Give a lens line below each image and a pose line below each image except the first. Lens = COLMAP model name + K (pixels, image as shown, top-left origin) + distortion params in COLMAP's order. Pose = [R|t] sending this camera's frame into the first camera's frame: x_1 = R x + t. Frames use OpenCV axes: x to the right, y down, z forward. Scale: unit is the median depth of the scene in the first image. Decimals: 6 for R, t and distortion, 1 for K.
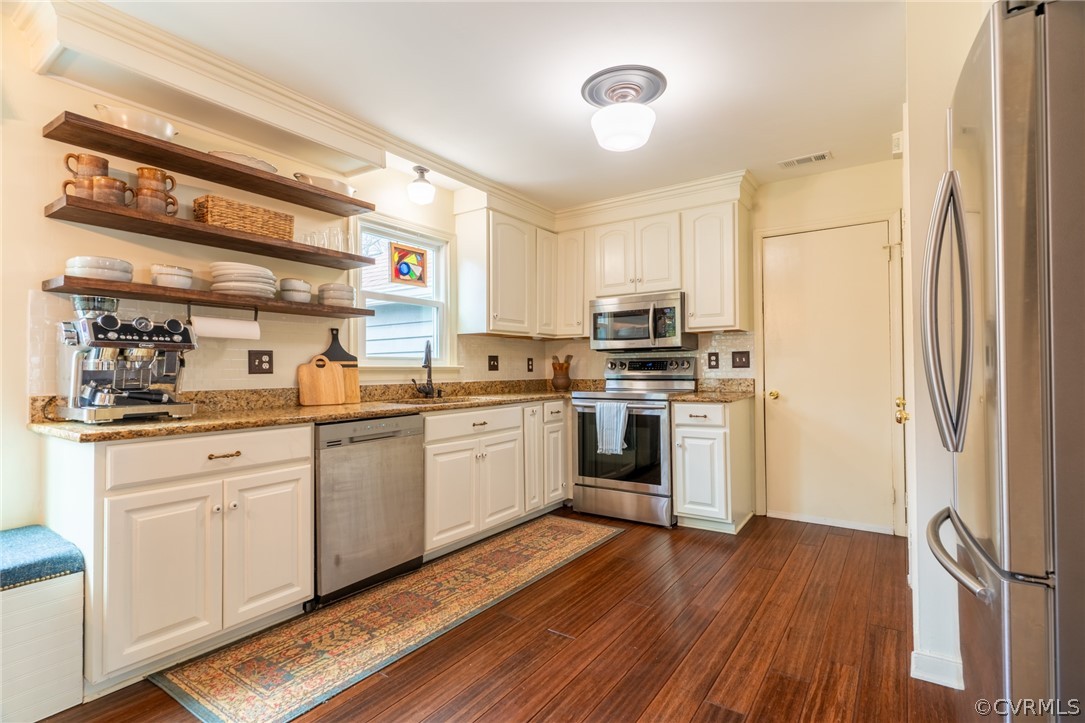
lens RADIAL K [[516.8, 0, 550.0], [0, 516.8, 366.8], [0, 0, 1]] dist [0.003087, 0.001138]
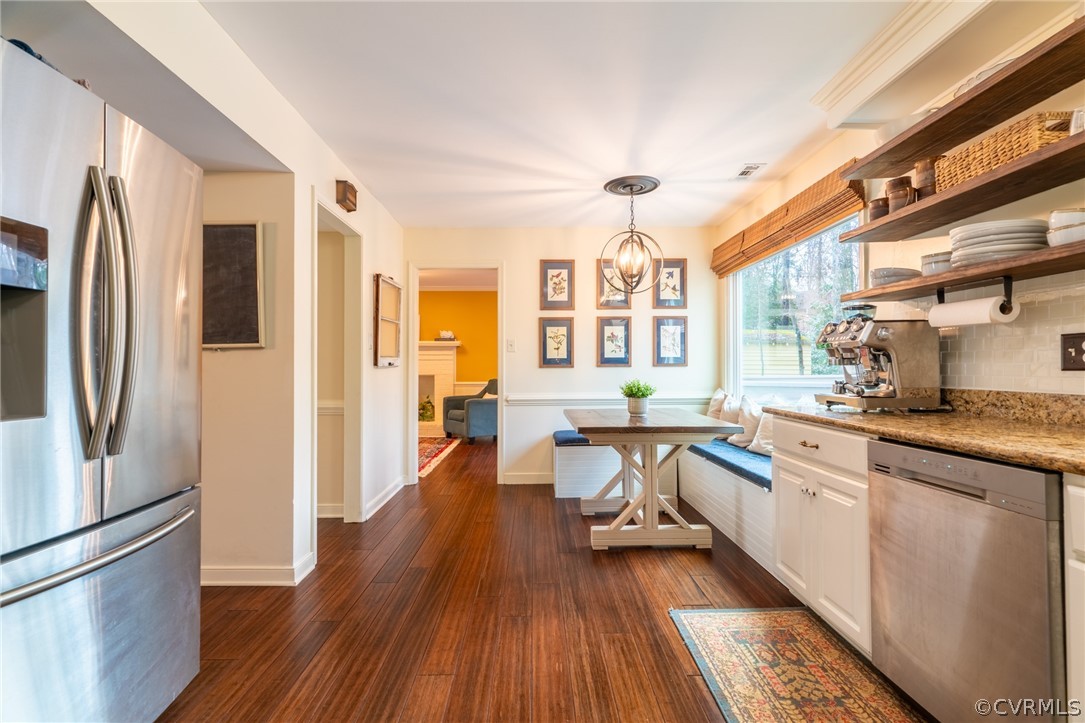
lens RADIAL K [[516.8, 0, 533.5], [0, 516.8, 363.7], [0, 0, 1]] dist [0.003087, 0.001138]
pose [[-0.825277, 0.007865, -0.564673, 0.345708], [0.013649, 0.999889, -0.006020, -0.000044], [0.564563, -0.012676, -0.825292, 1.178164]]
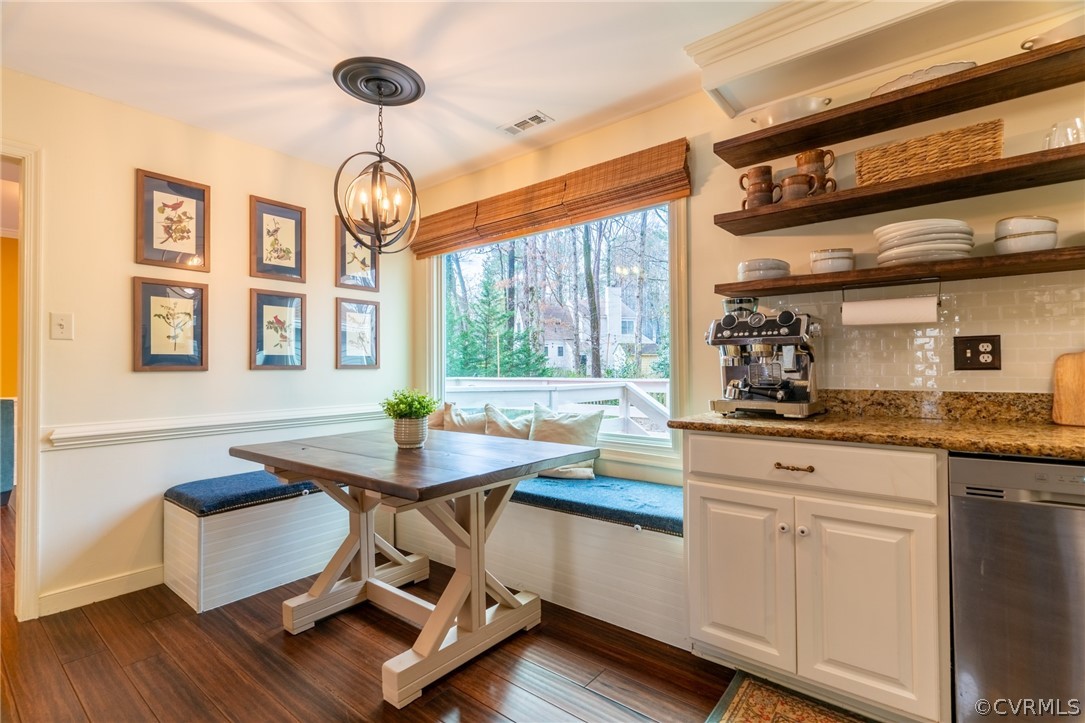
lens RADIAL K [[516.8, 0, 539.4], [0, 516.8, 363.4], [0, 0, 1]] dist [0.003087, 0.001138]
pose [[-0.093056, -0.001954, -0.995659, 0.183797], [0.011886, 0.999925, -0.003074, 0.000152], [0.995590, -0.012121, -0.093025, 0.501886]]
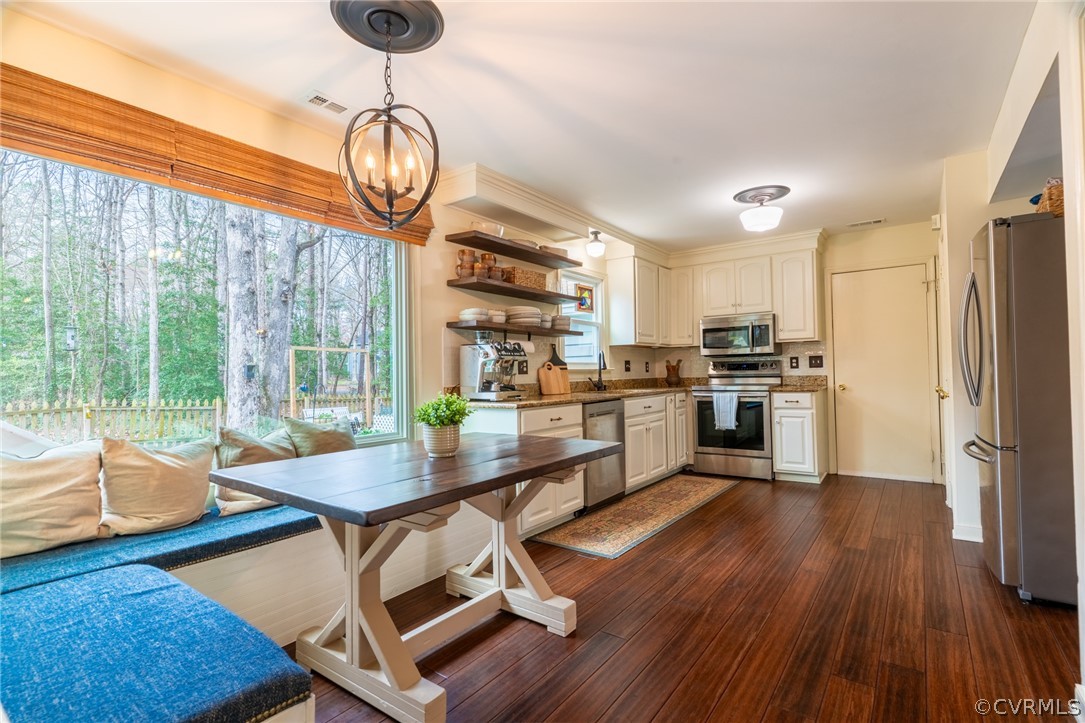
lens RADIAL K [[516.8, 0, 543.8], [0, 516.8, 366.4], [0, 0, 1]] dist [0.003087, 0.001138]
pose [[0.999567, -0.009031, -0.028014, -0.464876], [0.008886, 0.999946, -0.005298, -0.000889], [0.028061, 0.005046, 0.999593, -0.585838]]
